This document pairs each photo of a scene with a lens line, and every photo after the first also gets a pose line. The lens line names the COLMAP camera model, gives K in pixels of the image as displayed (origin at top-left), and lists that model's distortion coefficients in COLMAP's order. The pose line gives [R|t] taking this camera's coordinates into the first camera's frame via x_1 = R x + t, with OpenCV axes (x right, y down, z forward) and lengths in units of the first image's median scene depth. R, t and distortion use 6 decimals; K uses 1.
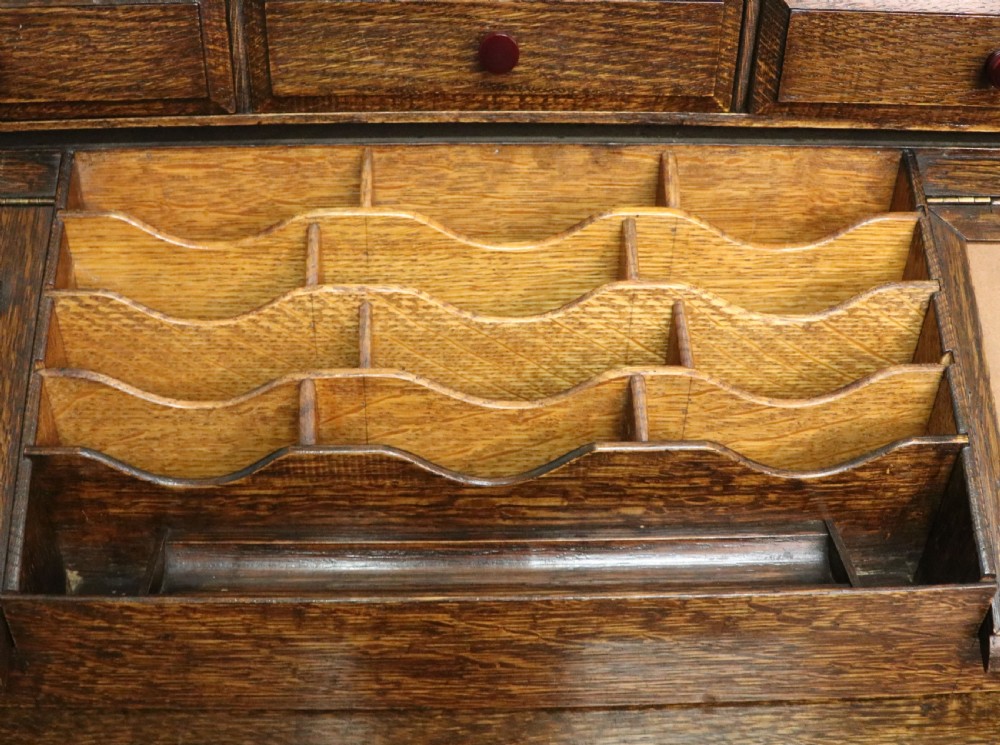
lens RADIAL K [[1062.2, 0, 463.5], [0, 1062.2, 388.0], [0, 0, 1]] dist [-0.187266, 0.155973]
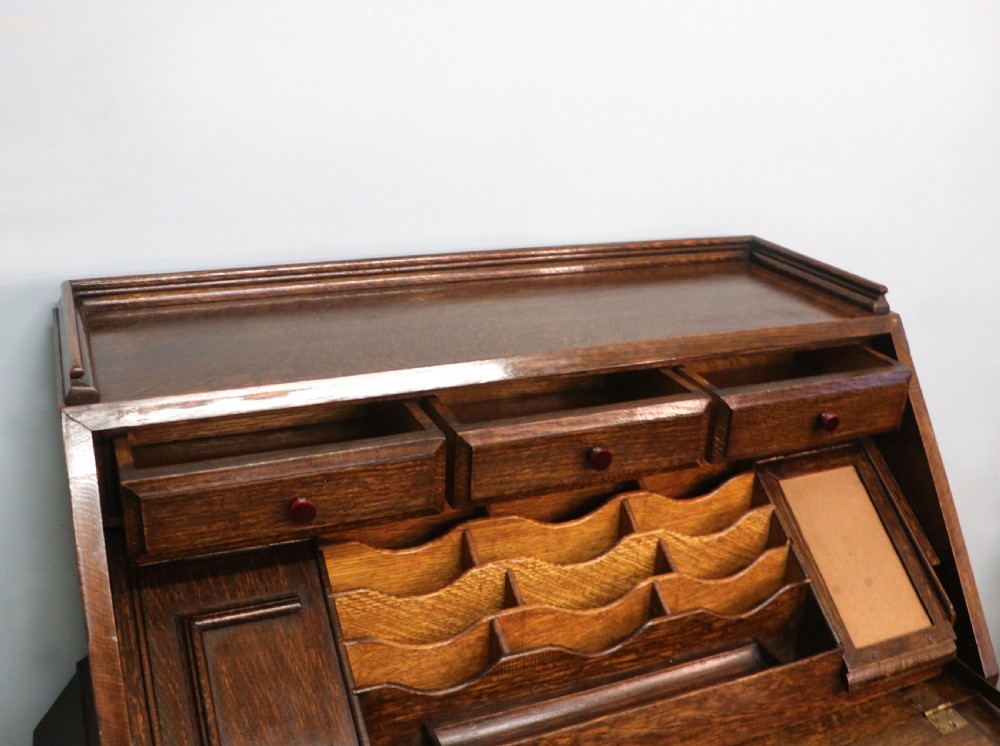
lens RADIAL K [[1020.4, 0, 528.3], [0, 1020.4, 344.0], [0, 0, 1]] dist [-0.199274, 0.172188]
pose [[0.914163, -0.090664, 0.395078, -0.698776], [0.189675, 0.957053, -0.219256, -0.064858], [-0.358232, 0.275372, 0.892099, -0.626475]]
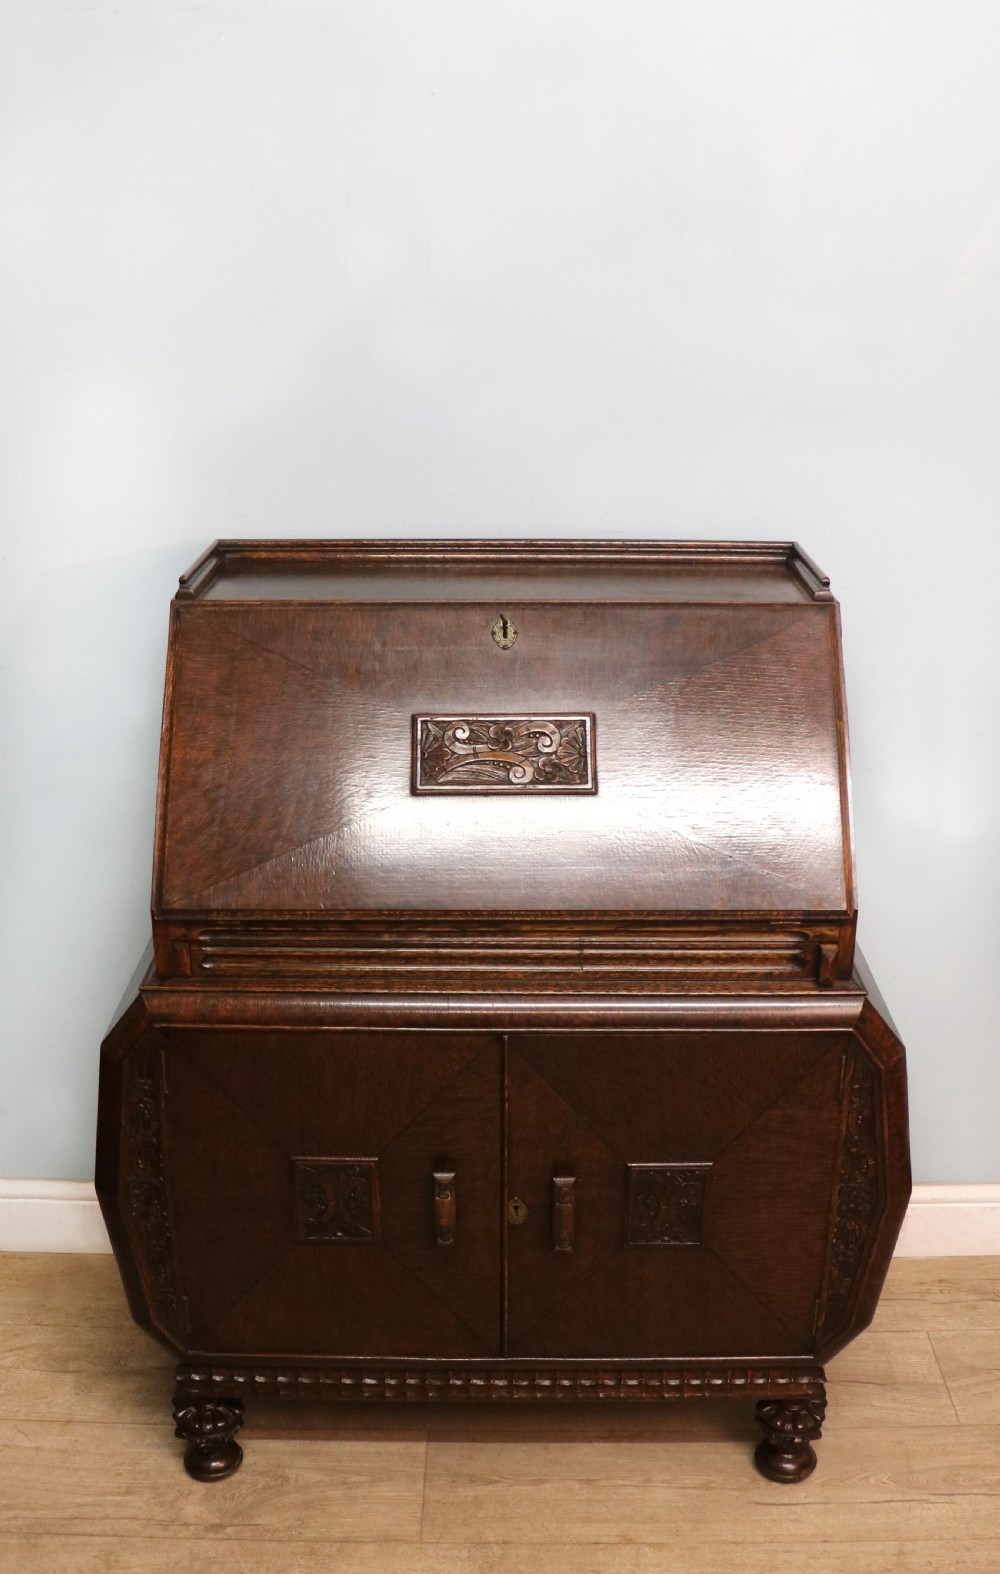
lens RADIAL K [[1600.2, 0, 499.9], [0, 1600.2, 786.6], [0, 0, 1]] dist [-0.199962, 0.173217]
pose [[0.999423, 0.009959, -0.032486, 0.146376], [-0.018202, 0.964239, -0.264407, 1.001453], [0.028691, 0.264846, 0.963864, -2.613275]]
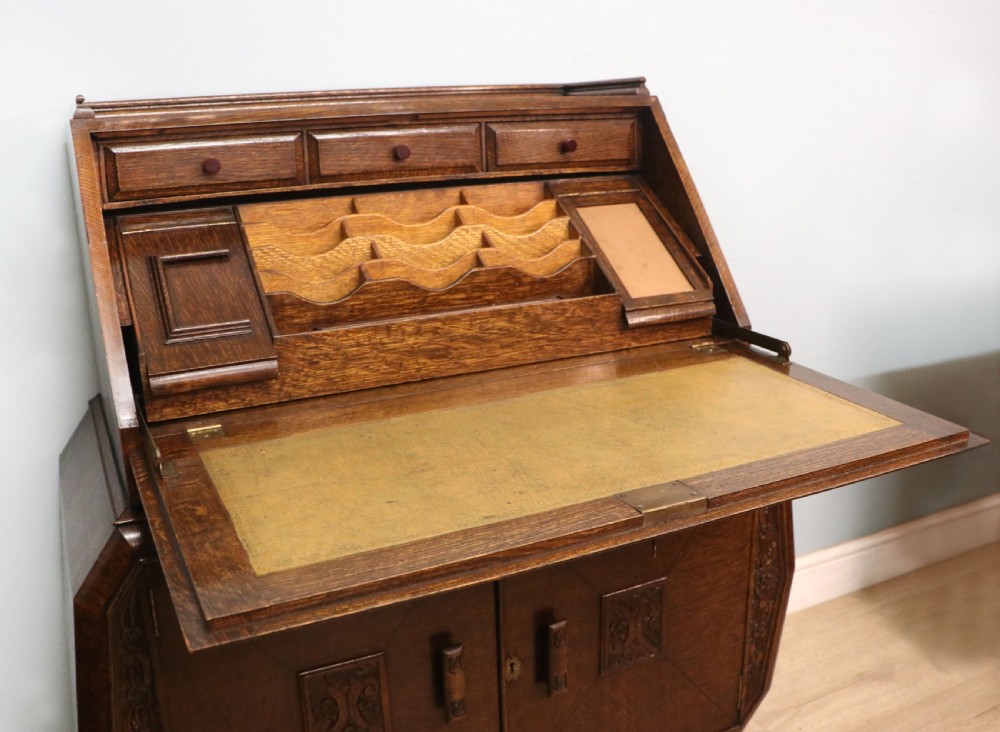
lens RADIAL K [[958.2, 0, 482.9], [0, 958.2, 376.7], [0, 0, 1]] dist [-0.195897, 0.160473]
pose [[0.916198, -0.143927, 0.373988, -0.767976], [0.262985, 0.920136, -0.290154, 0.974688], [-0.302359, 0.364192, 0.880877, -1.019807]]
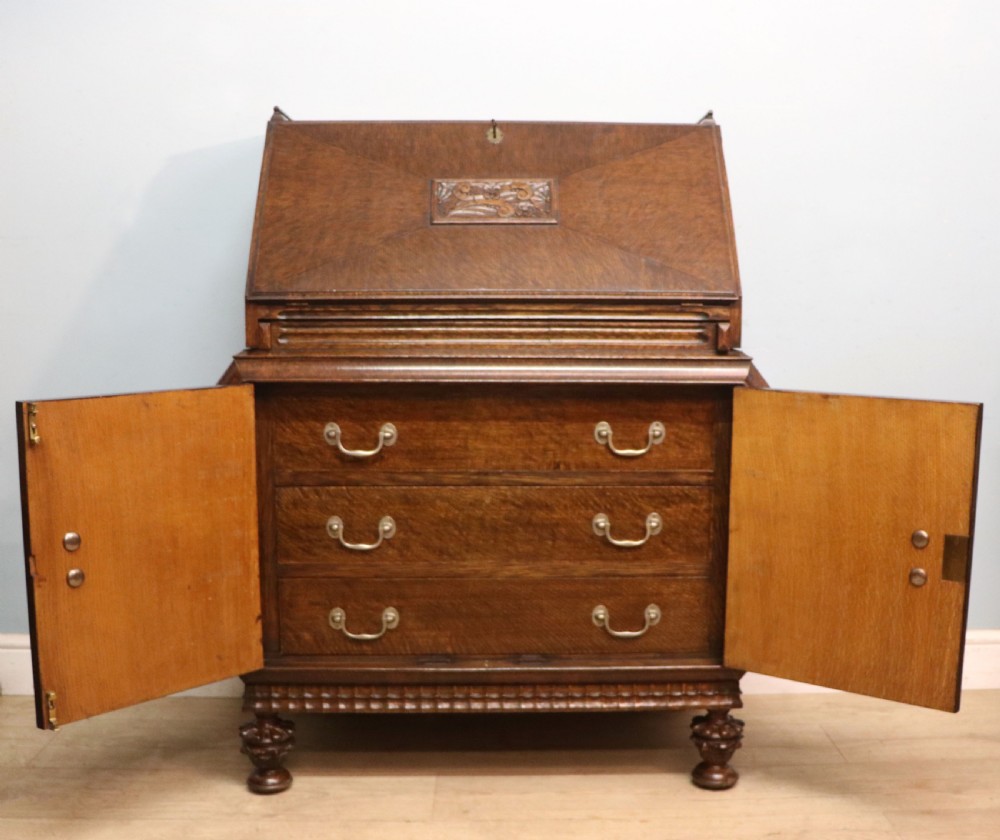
lens RADIAL K [[1207.5, 0, 547.4], [0, 1207.5, 484.7], [0, 0, 1]] dist [-0.182563, 0.100621]
pose [[0.999897, -0.000675, 0.014317, 0.155623], [0.006909, 0.897888, -0.440170, 2.550240], [-0.012558, 0.440224, 0.897800, -2.265690]]
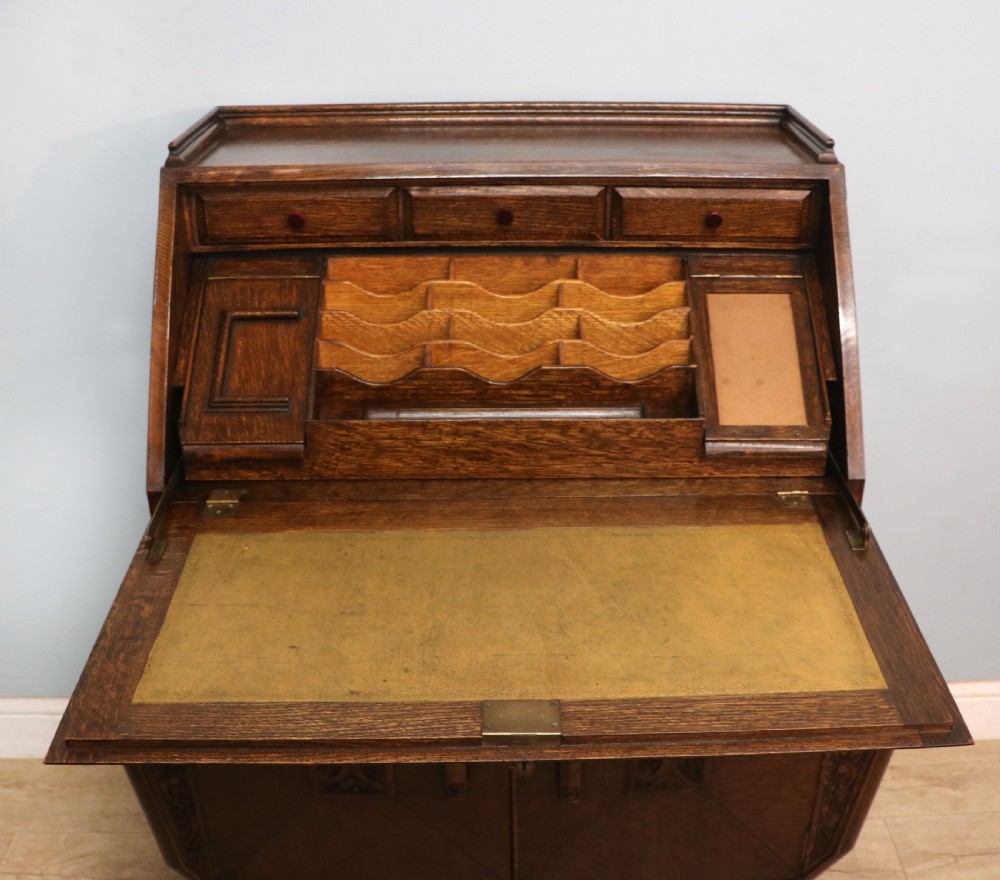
lens RADIAL K [[1147.9, 0, 549.9], [0, 1147.9, 447.2], [0, 0, 1]] dist [-0.199049, 0.177761]
pose [[0.999933, -0.001426, 0.011478, 0.105432], [0.003000, 0.990379, -0.138346, 0.587935], [-0.011170, 0.138371, 0.990317, -1.585412]]
